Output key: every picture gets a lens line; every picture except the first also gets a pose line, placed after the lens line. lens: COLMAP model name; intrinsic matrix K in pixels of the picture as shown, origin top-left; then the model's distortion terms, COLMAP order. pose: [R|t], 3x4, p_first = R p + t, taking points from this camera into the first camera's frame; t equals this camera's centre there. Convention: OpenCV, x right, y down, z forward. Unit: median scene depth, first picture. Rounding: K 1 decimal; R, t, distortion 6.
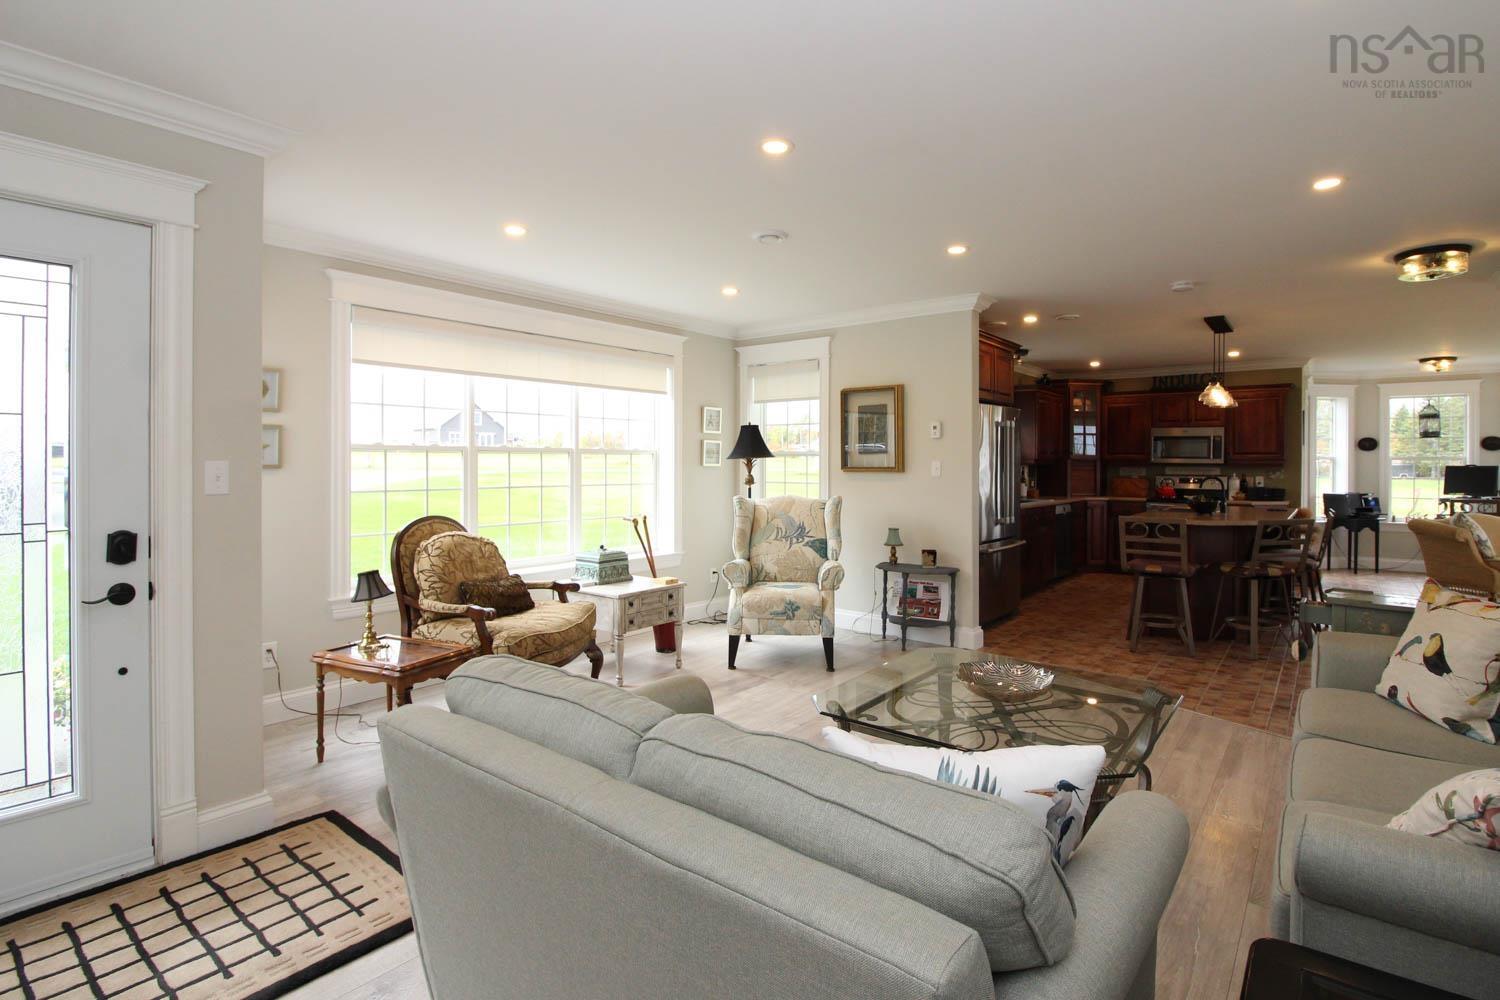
lens RADIAL K [[716.9, 0, 751.3], [0, 716.9, 464.1], [0, 0, 1]] dist [-0.000274, -0.000243]
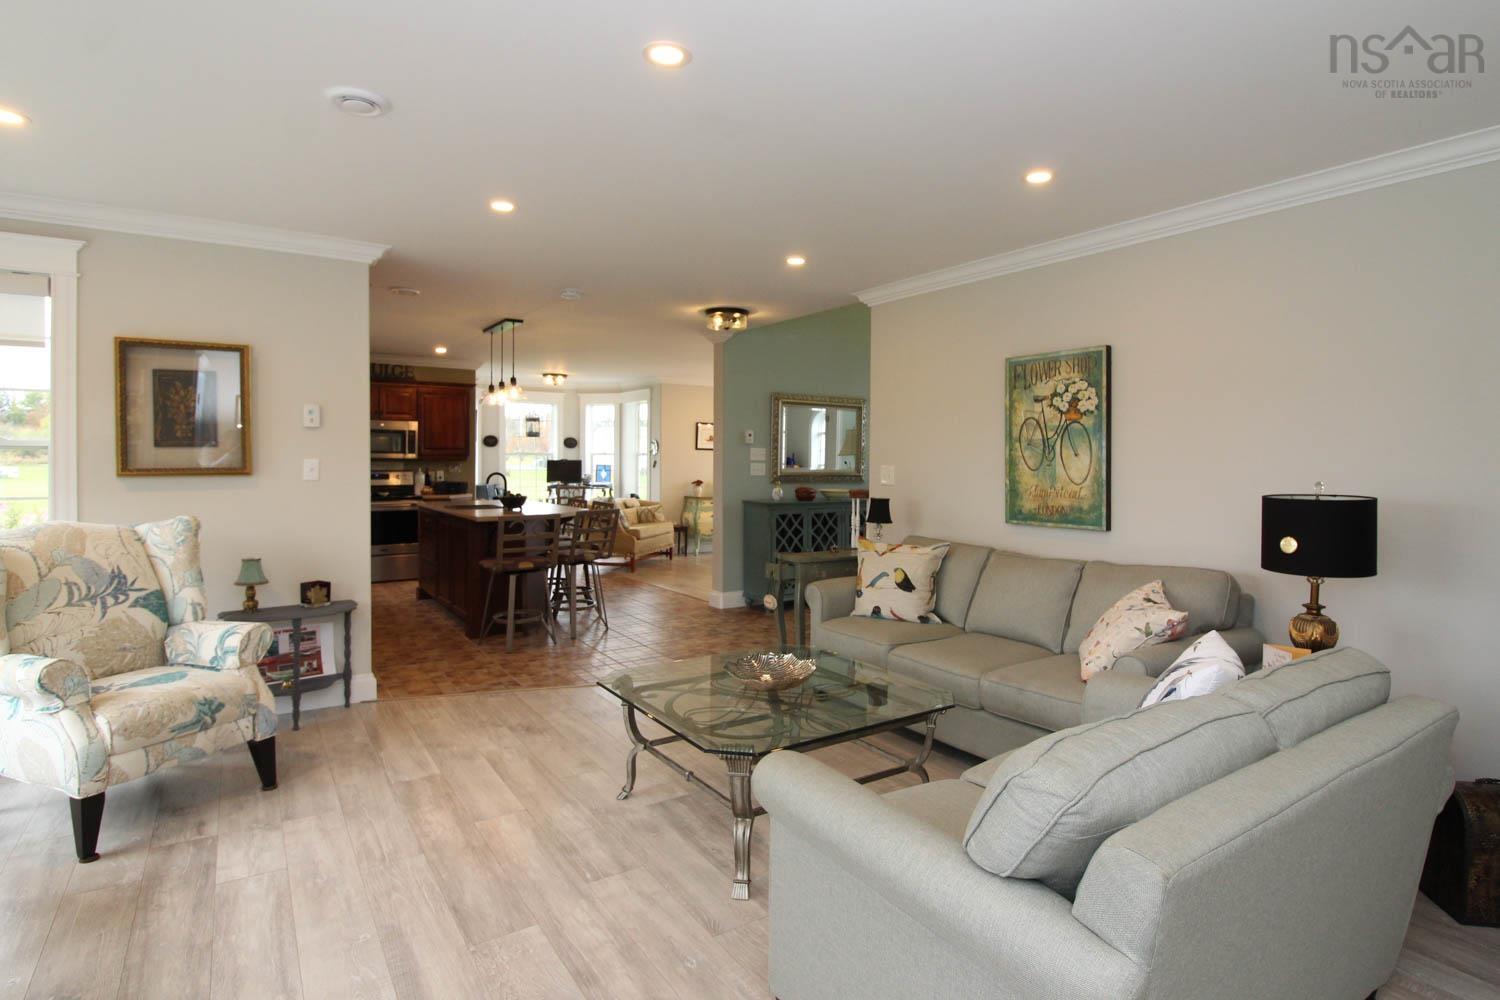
lens RADIAL K [[810.8, 0, 750.6], [0, 810.8, 466.2], [0, 0, 1]] dist [-0.000815, -0.000732]
pose [[0.299336, -0.011650, 0.954077, -0.390727], [-0.002614, 0.999912, 0.013030, -0.008437], [-0.954144, -0.006394, 0.299279, 0.329730]]
